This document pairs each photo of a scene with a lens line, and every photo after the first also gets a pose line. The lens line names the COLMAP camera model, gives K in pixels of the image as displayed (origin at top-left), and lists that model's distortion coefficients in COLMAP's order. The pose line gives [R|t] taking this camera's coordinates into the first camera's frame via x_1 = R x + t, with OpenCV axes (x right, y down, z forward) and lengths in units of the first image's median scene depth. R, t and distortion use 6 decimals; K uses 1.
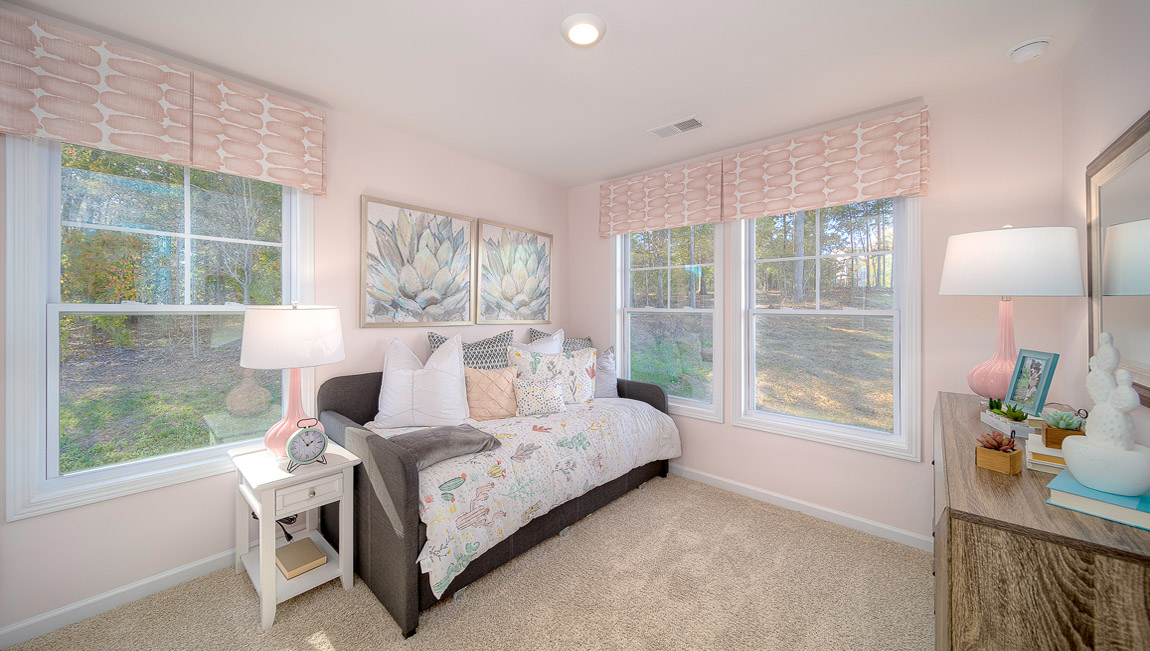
lens RADIAL K [[400.0, 0, 575.0], [0, 400.0, 325.5], [0, 0, 1]] dist [-0.000315, -0.000005]
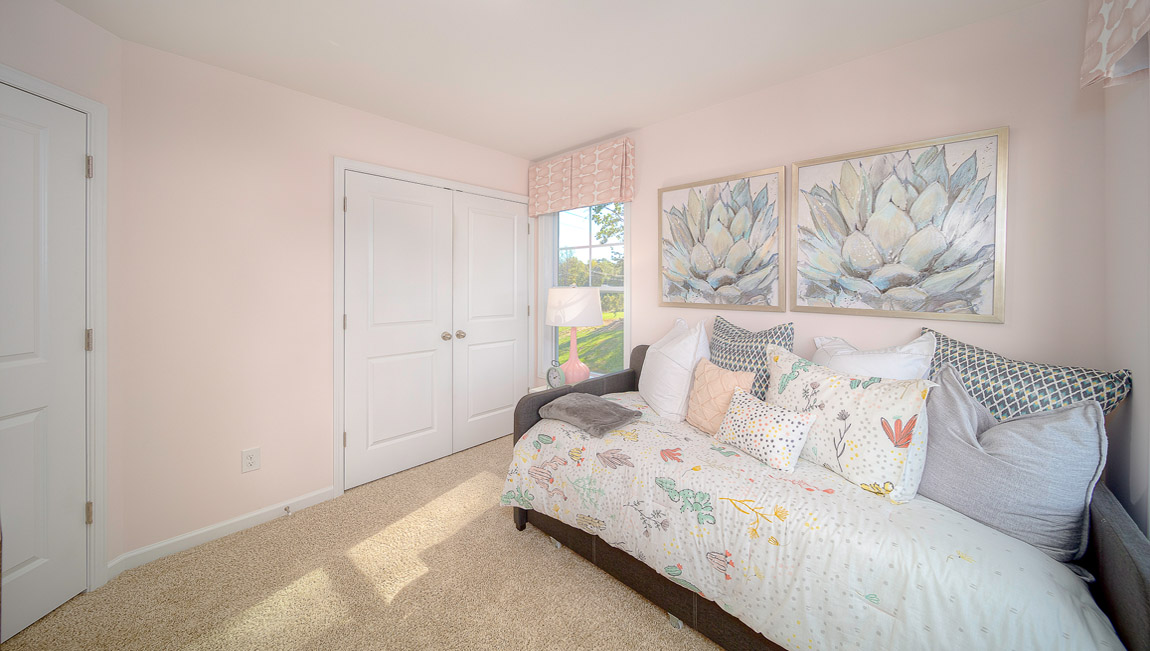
lens RADIAL K [[406.1, 0, 552.4], [0, 406.1, 289.5], [0, 0, 1]] dist [0.000925, -0.000004]
pose [[-0.058822, 0.000702, -0.998268, 0.552513], [-0.047451, 0.998867, 0.003498, -0.027401], [0.997140, 0.047575, -0.058722, 0.677041]]
